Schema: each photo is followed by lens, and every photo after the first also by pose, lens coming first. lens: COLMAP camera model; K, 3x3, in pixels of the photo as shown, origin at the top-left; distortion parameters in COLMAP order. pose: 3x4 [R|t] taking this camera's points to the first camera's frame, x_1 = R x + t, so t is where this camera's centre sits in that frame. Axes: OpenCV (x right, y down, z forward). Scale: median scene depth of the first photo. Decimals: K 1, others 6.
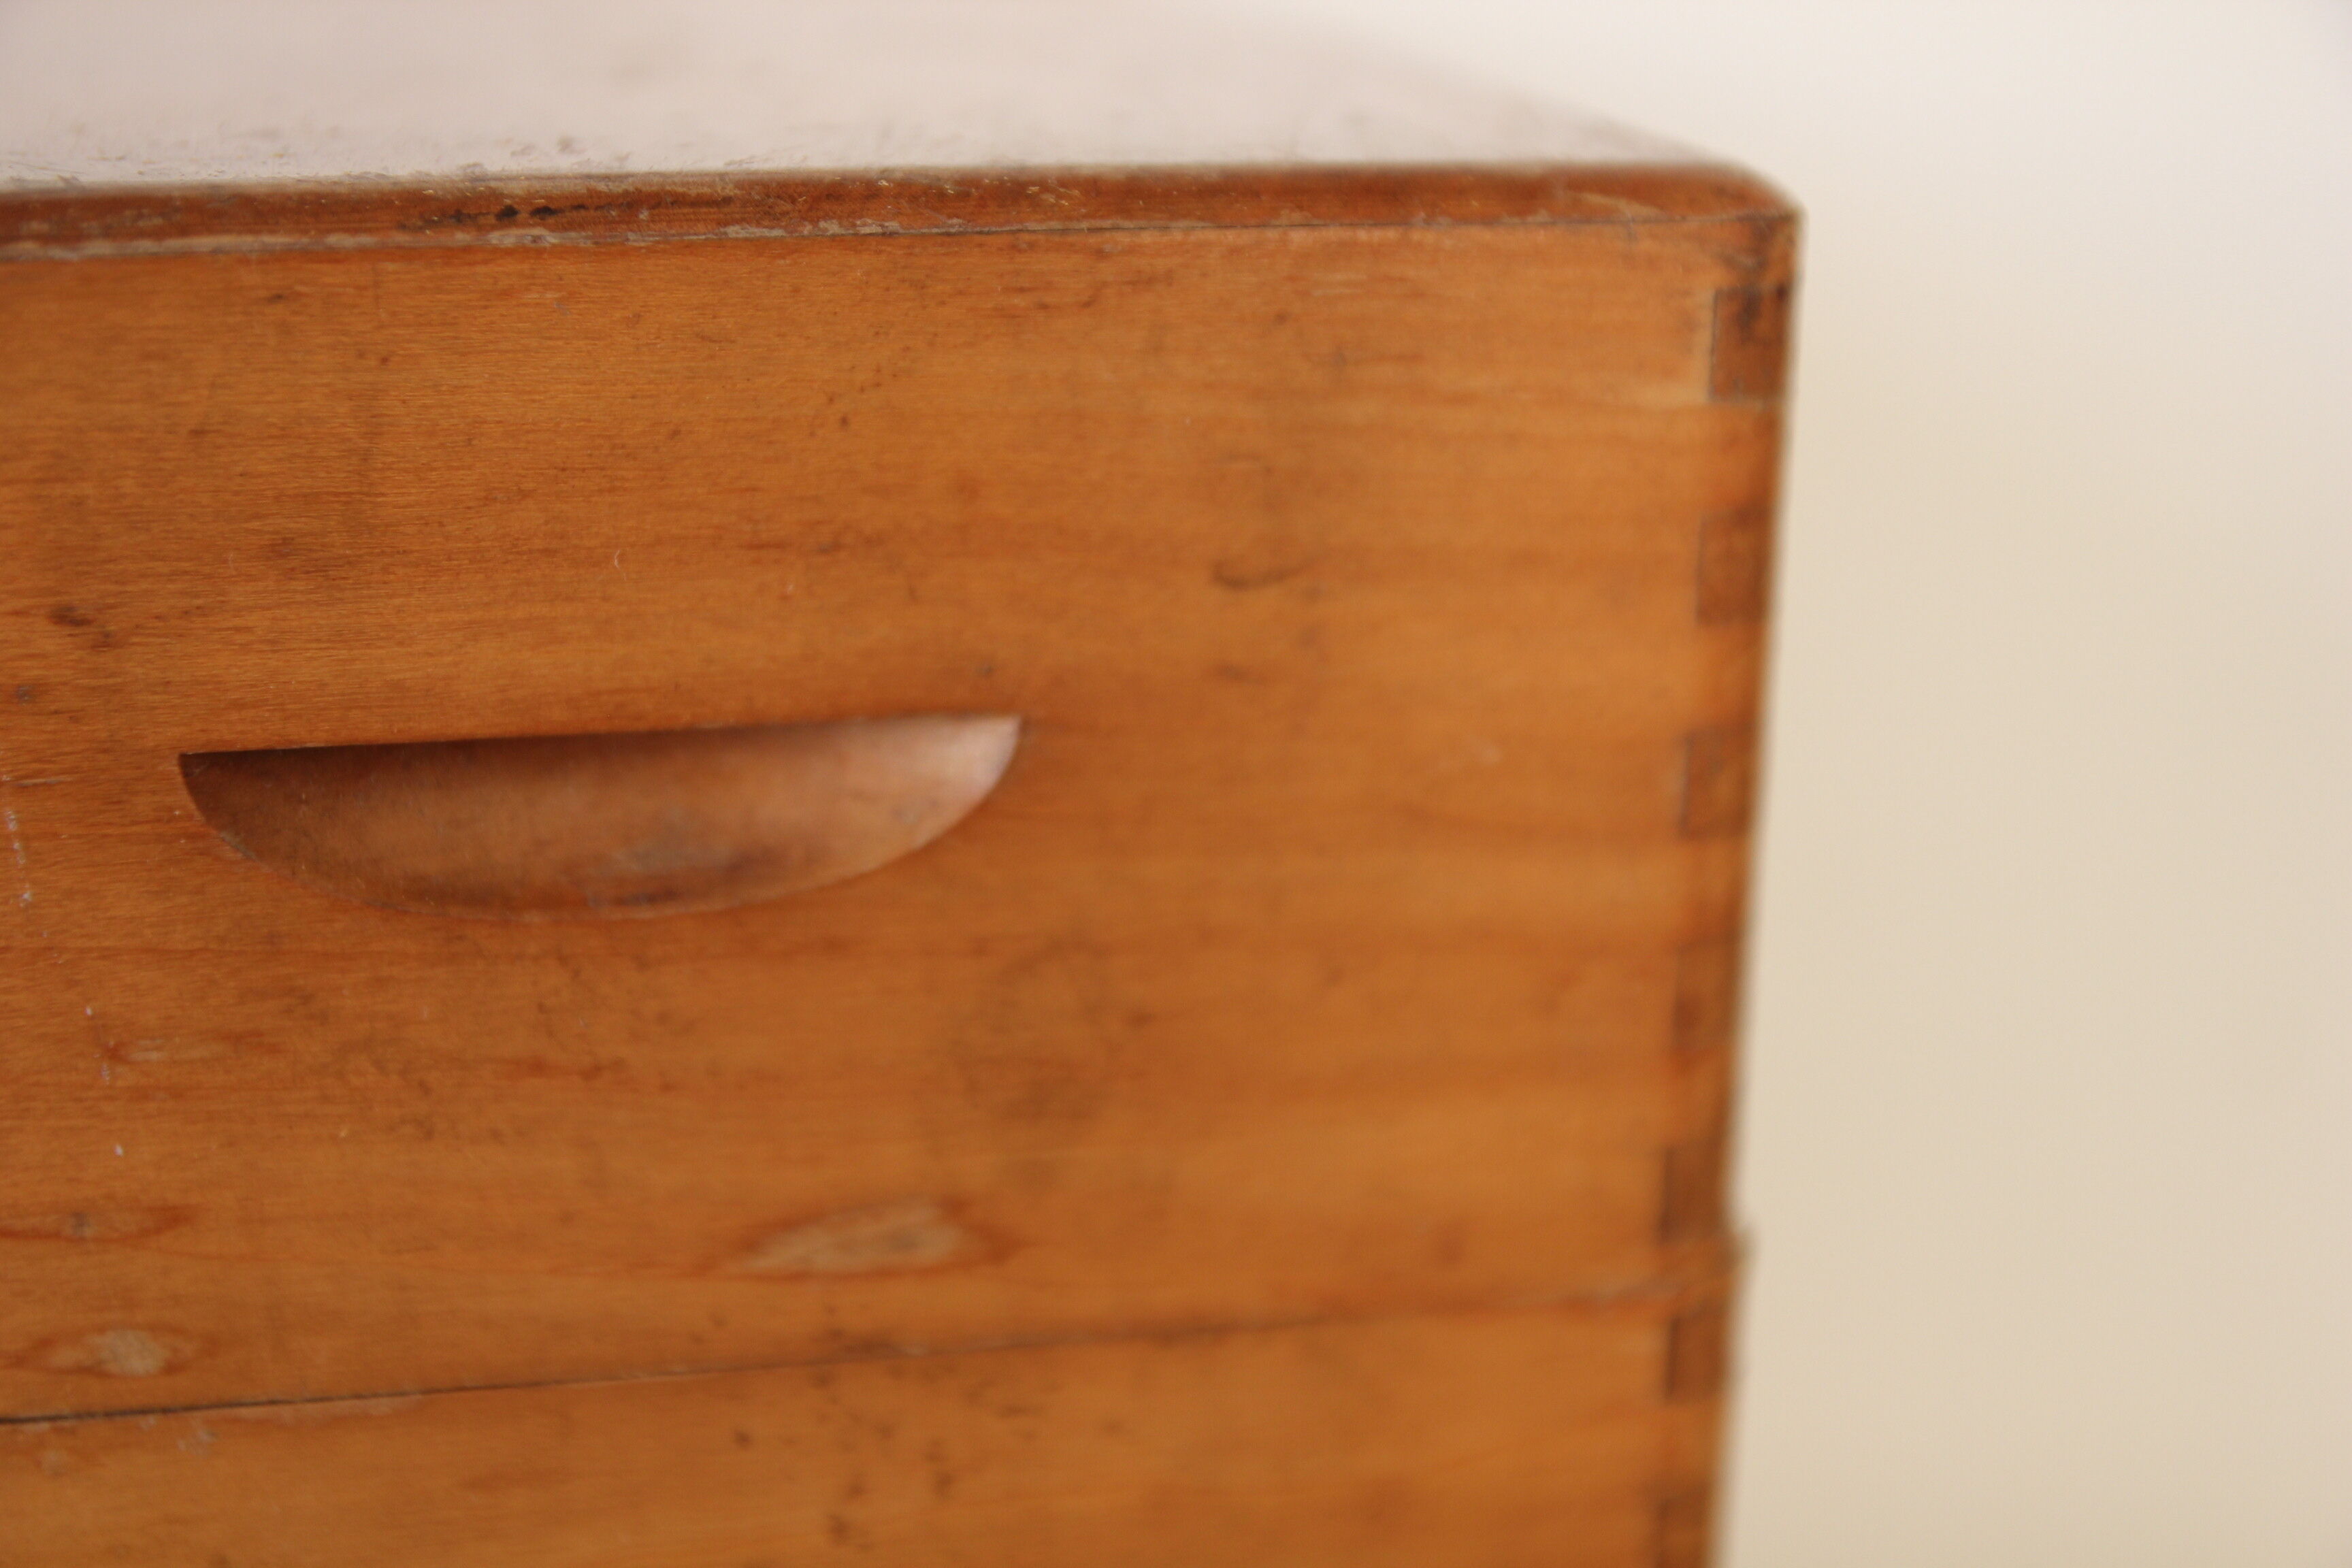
lens RADIAL K [[3504.7, 0, 1176.0], [0, 3504.7, 784.0], [0, 0, 1]] dist [-0.183327, 0.030277]
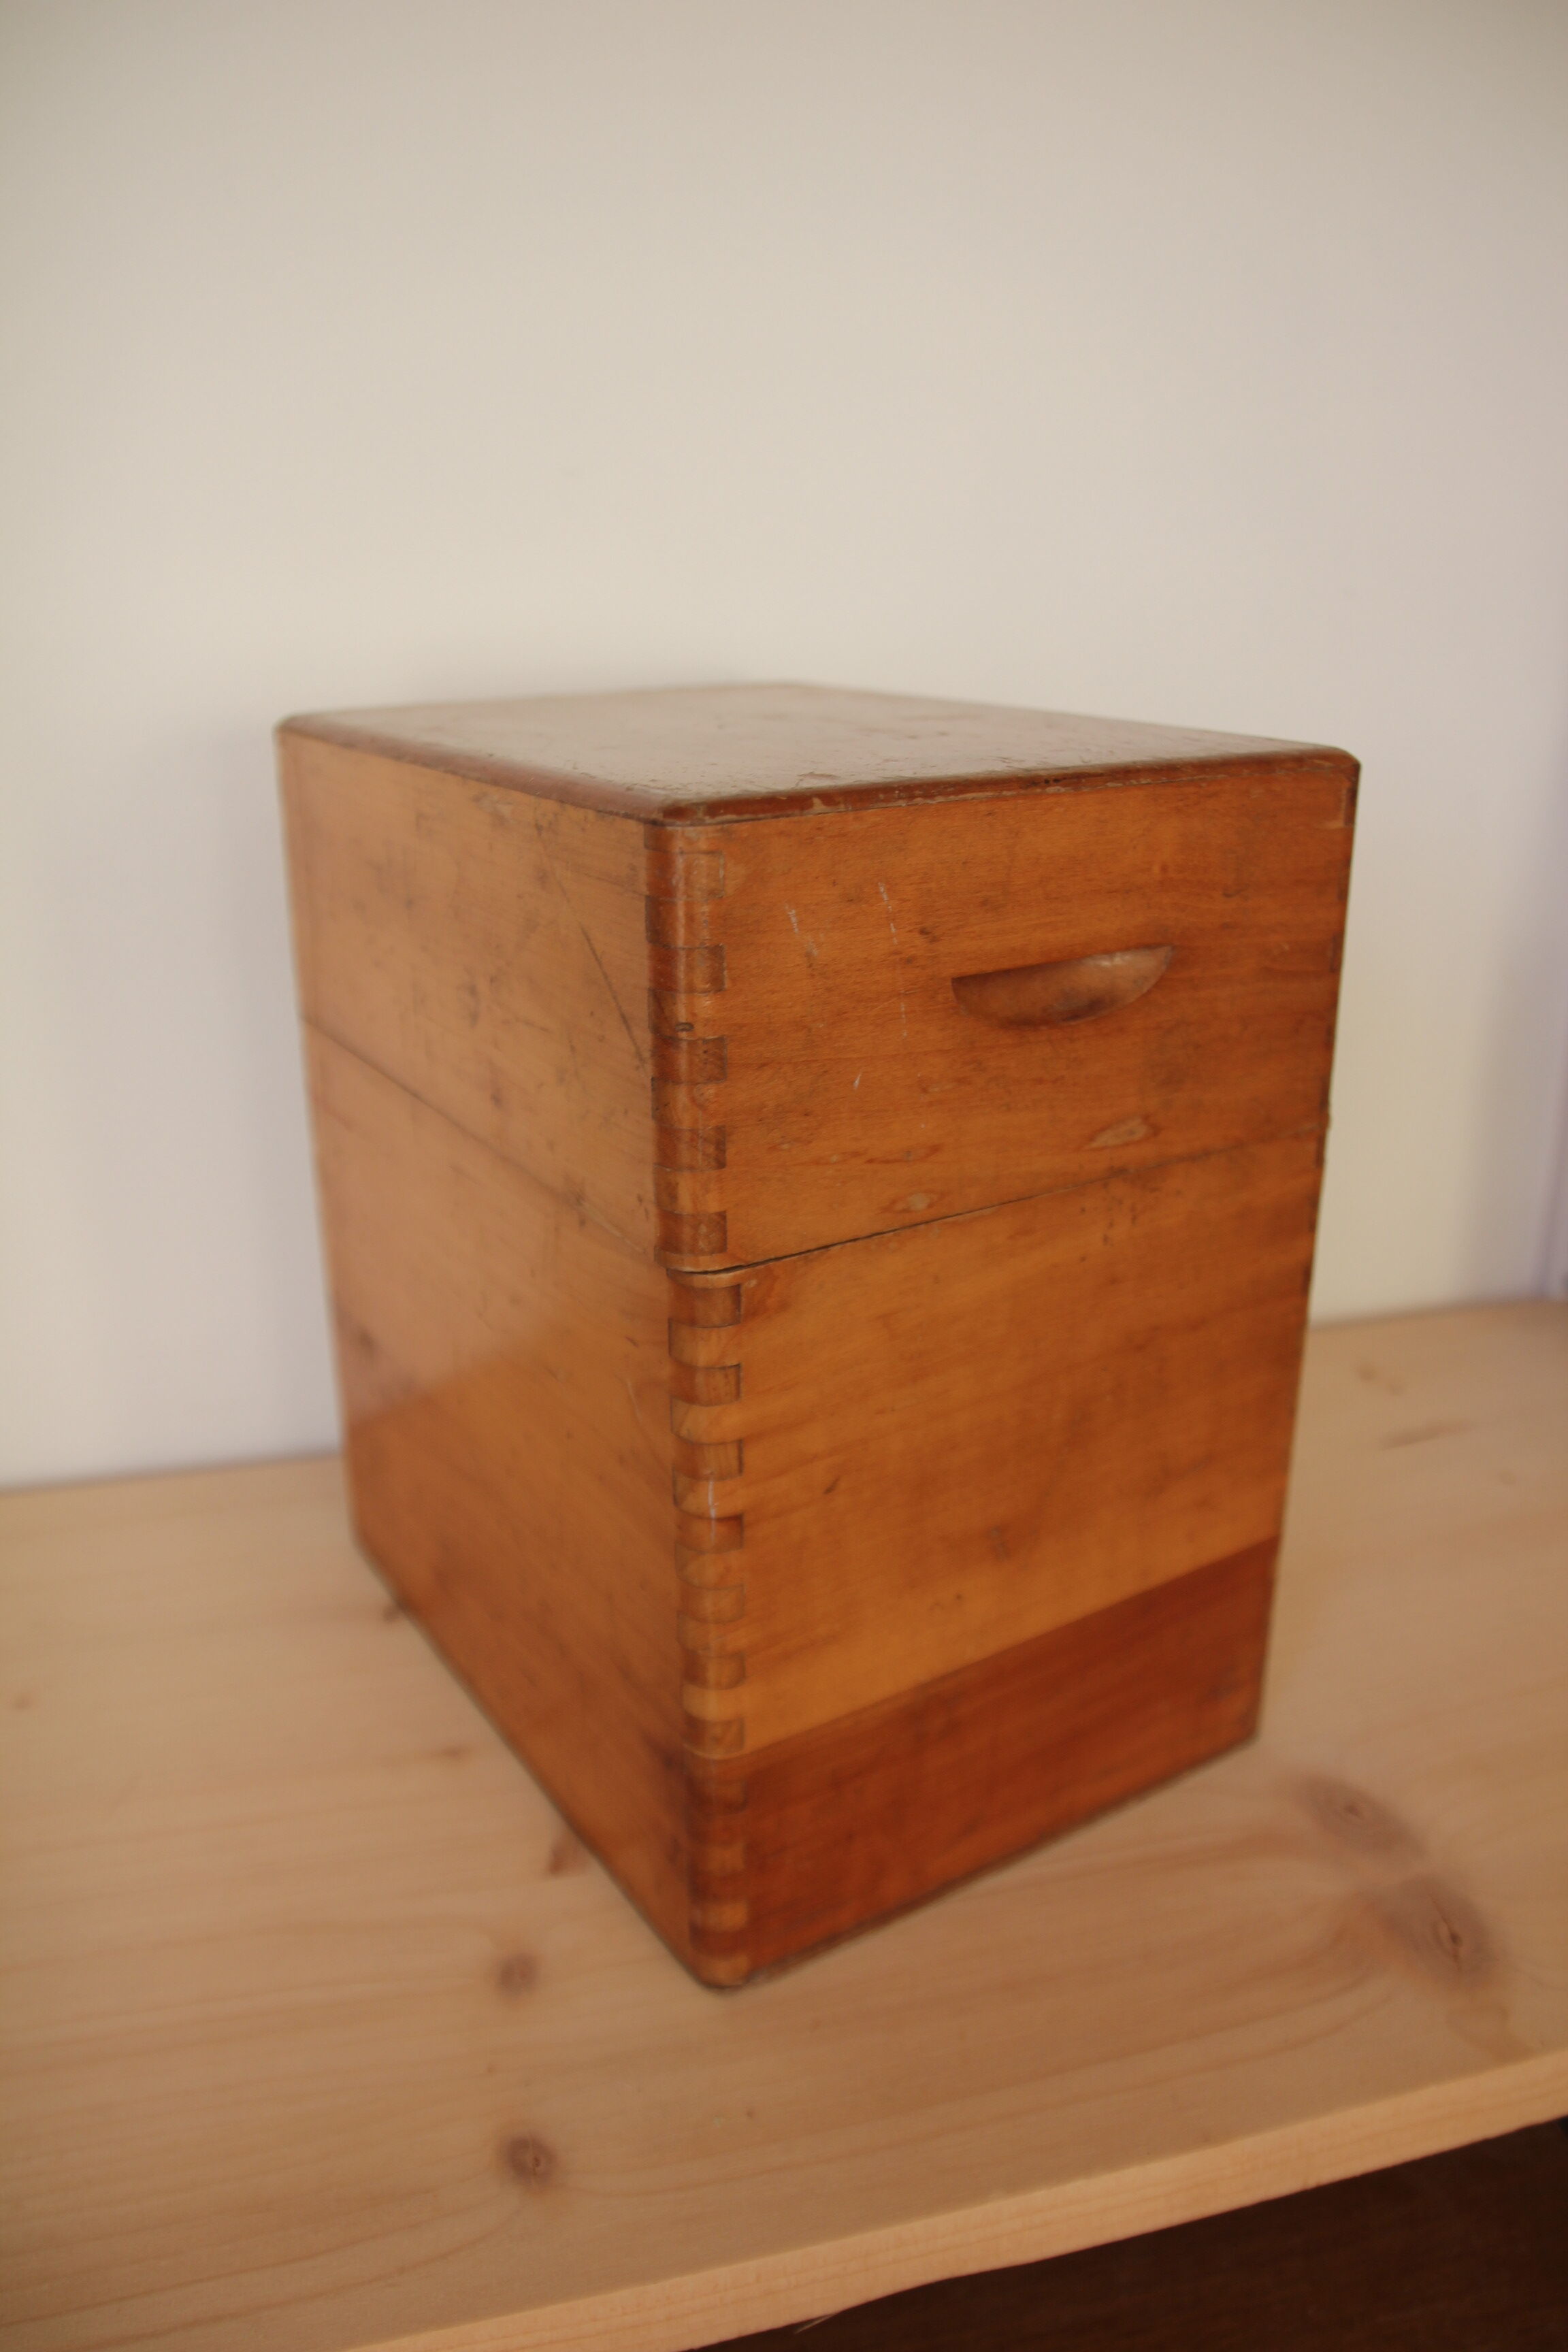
lens RADIAL K [[1762.0, 0, 784.0], [0, 1762.0, 1176.0], [0, 0, 1]] dist [-0.156623, 0.066603]
pose [[0.948750, -0.131292, 0.287463, -0.819103], [0.117405, 0.990948, 0.065106, 0.040342], [-0.293409, -0.028020, 0.955576, -0.326383]]
